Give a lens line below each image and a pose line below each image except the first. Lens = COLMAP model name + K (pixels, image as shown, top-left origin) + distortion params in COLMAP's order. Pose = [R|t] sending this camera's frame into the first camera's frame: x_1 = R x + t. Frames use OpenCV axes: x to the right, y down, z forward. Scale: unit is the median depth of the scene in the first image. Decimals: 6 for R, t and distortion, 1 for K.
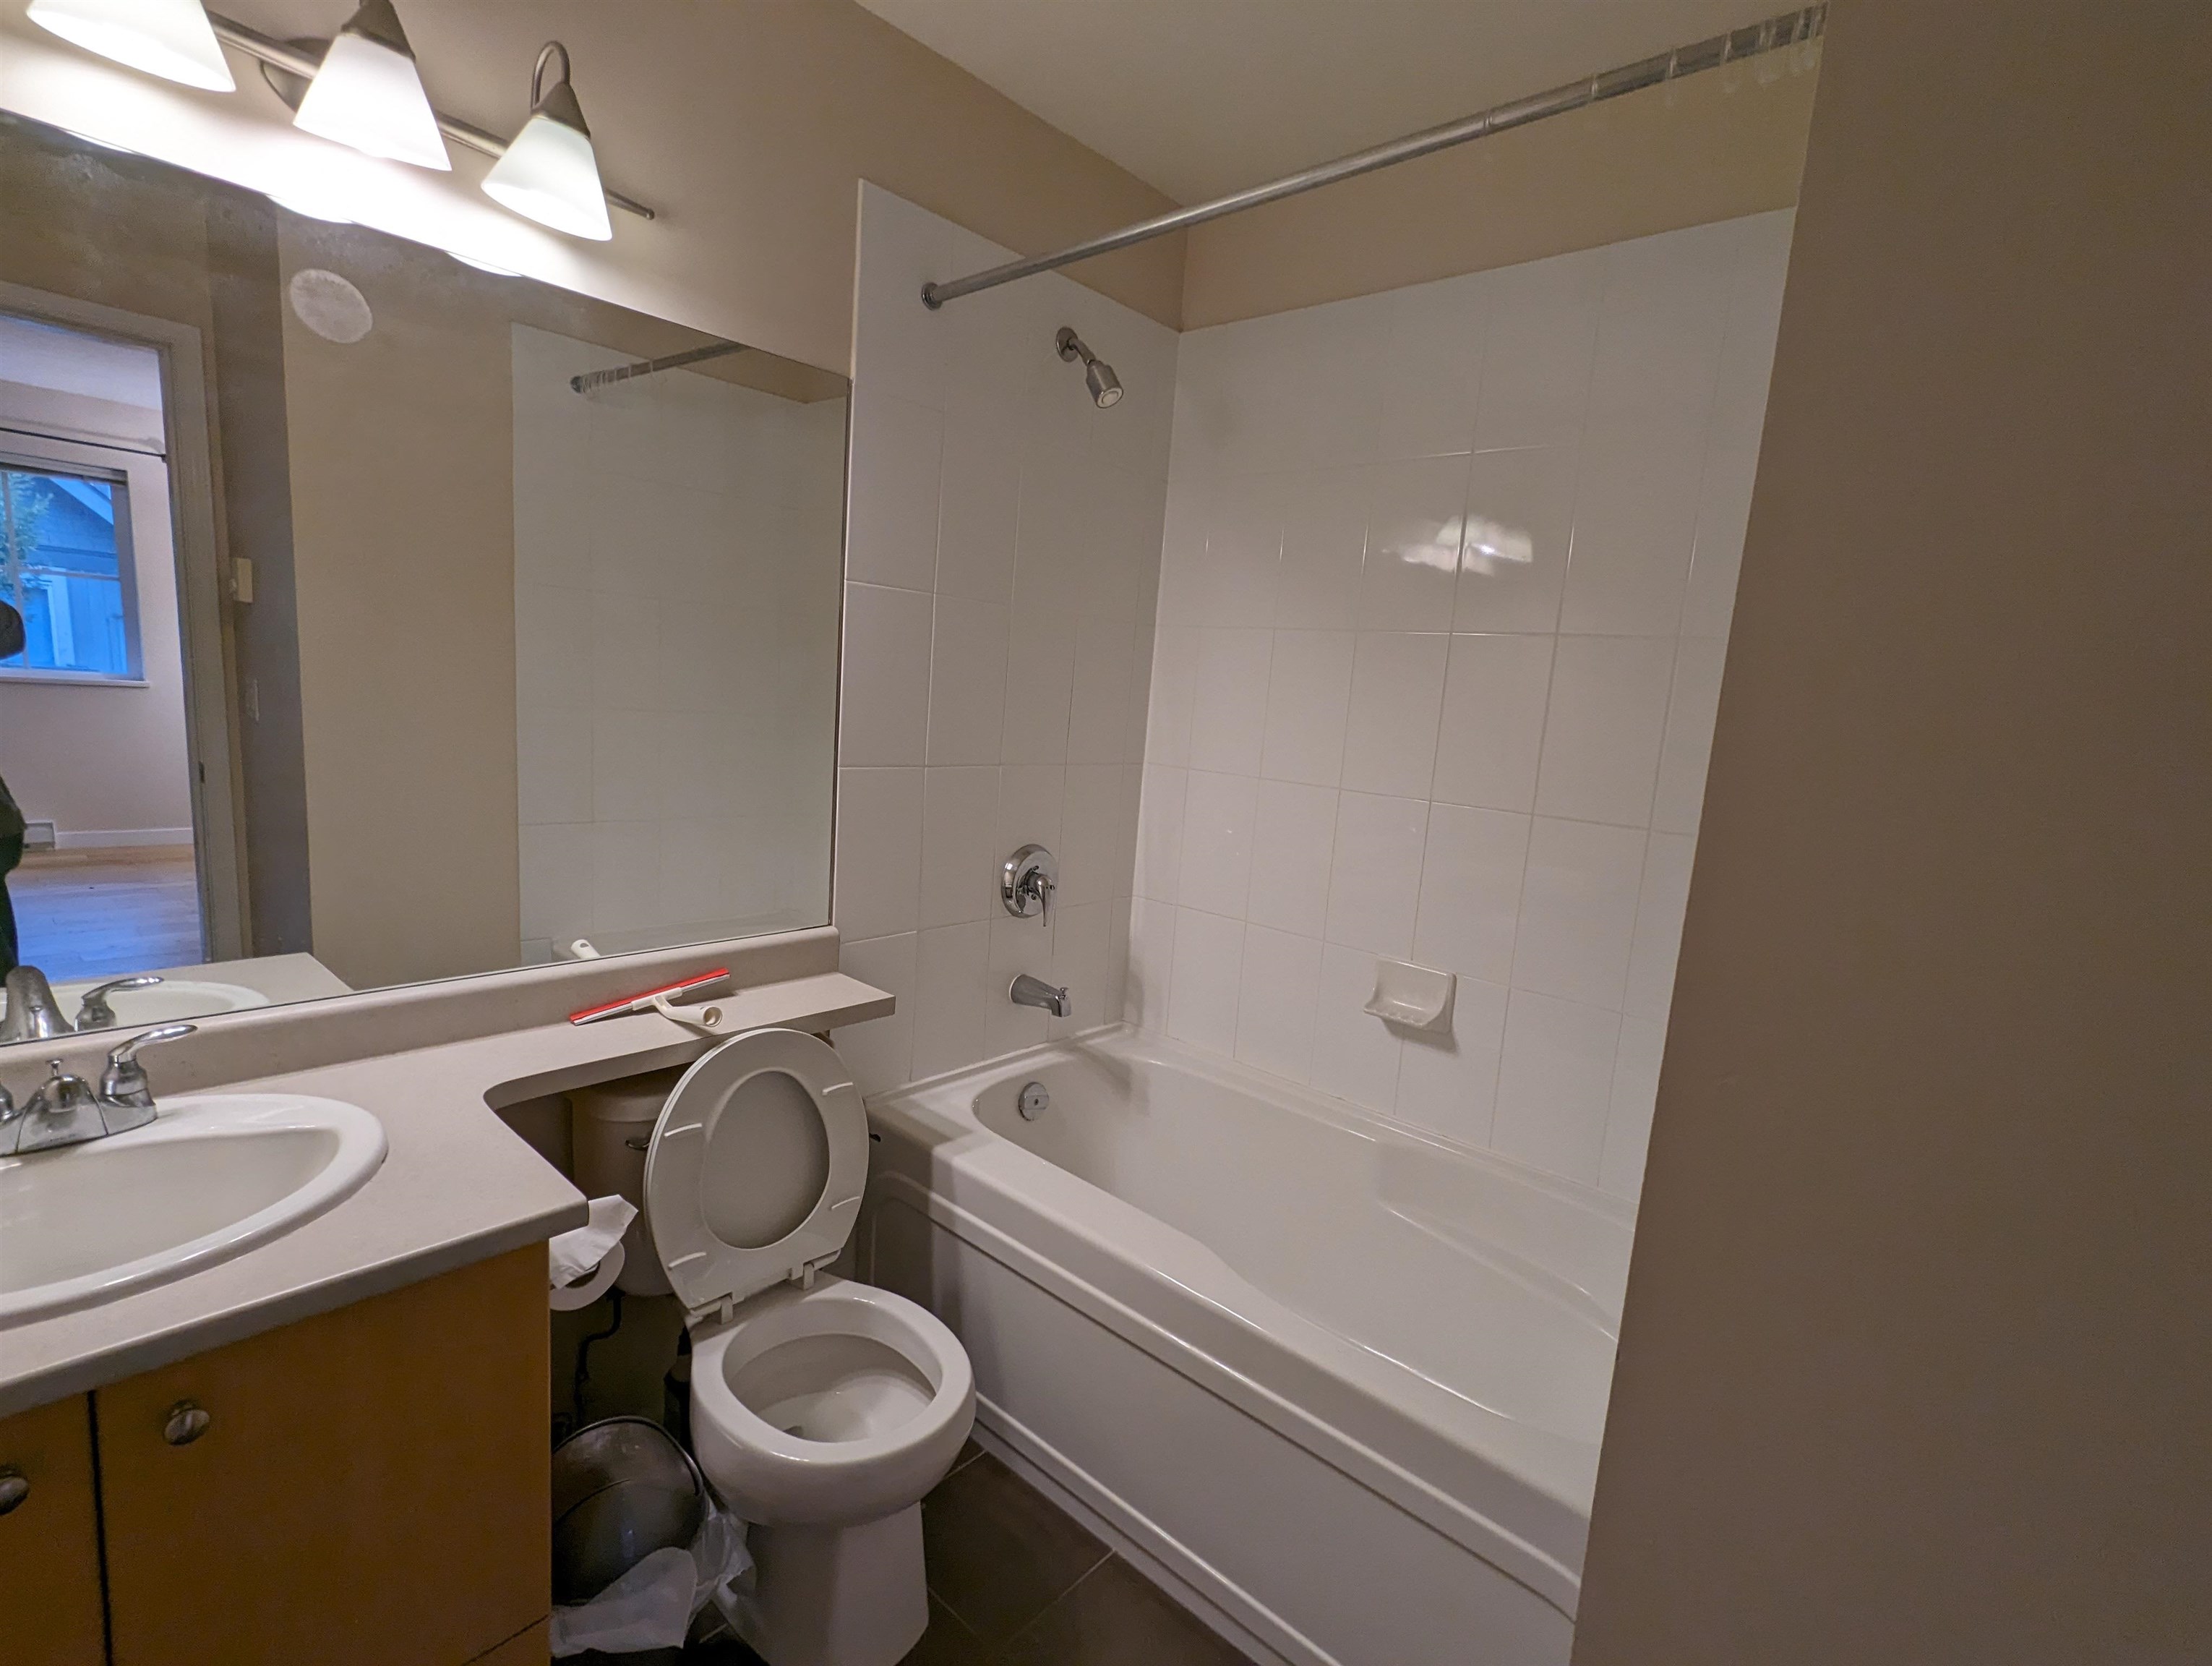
lens RADIAL K [[1051.2, 0, 1091.8], [0, 1051.2, 844.6], [0, 0, 1]] dist [0.009971, 0.000396]
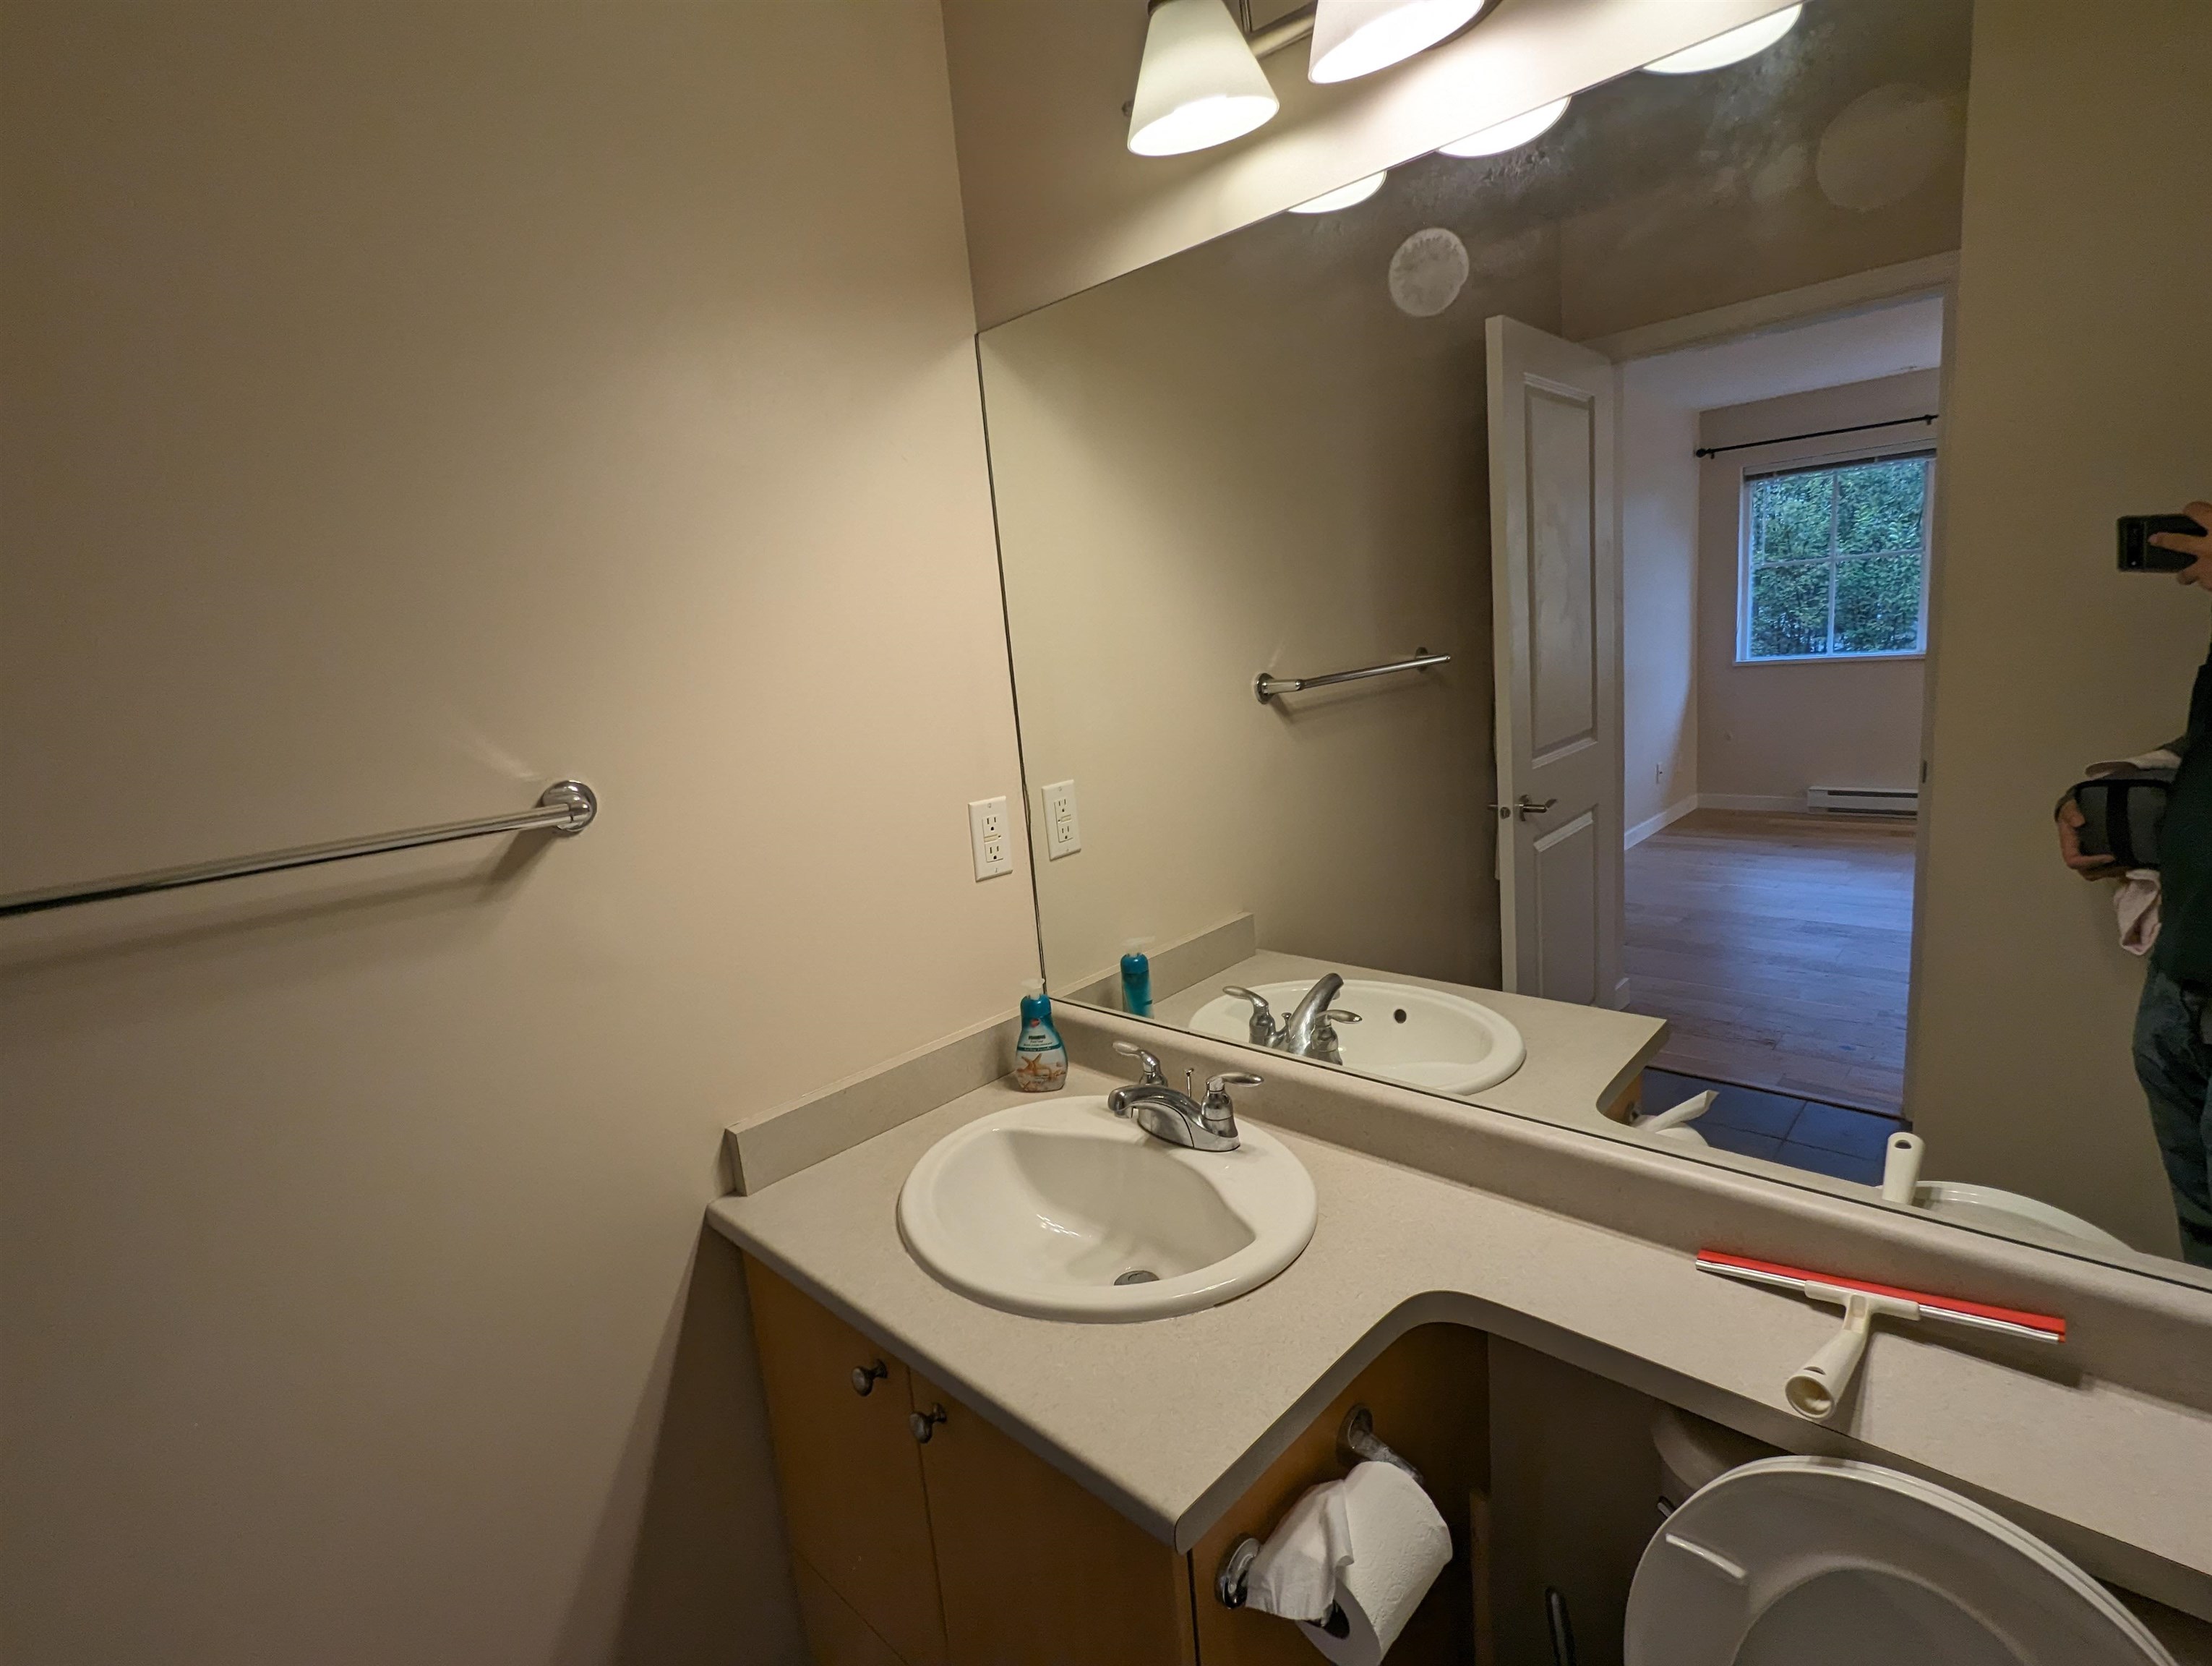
lens RADIAL K [[1051.2, 0, 1105.5], [0, 1051.2, 847.0], [0, 0, 1]] dist [0.009971, 0.000396]
pose [[-0.027317, 0.121830, -0.992175, 0.114236], [-0.073761, 0.989594, 0.123544, -0.131814], [0.996902, 0.076559, -0.018046, 0.671926]]
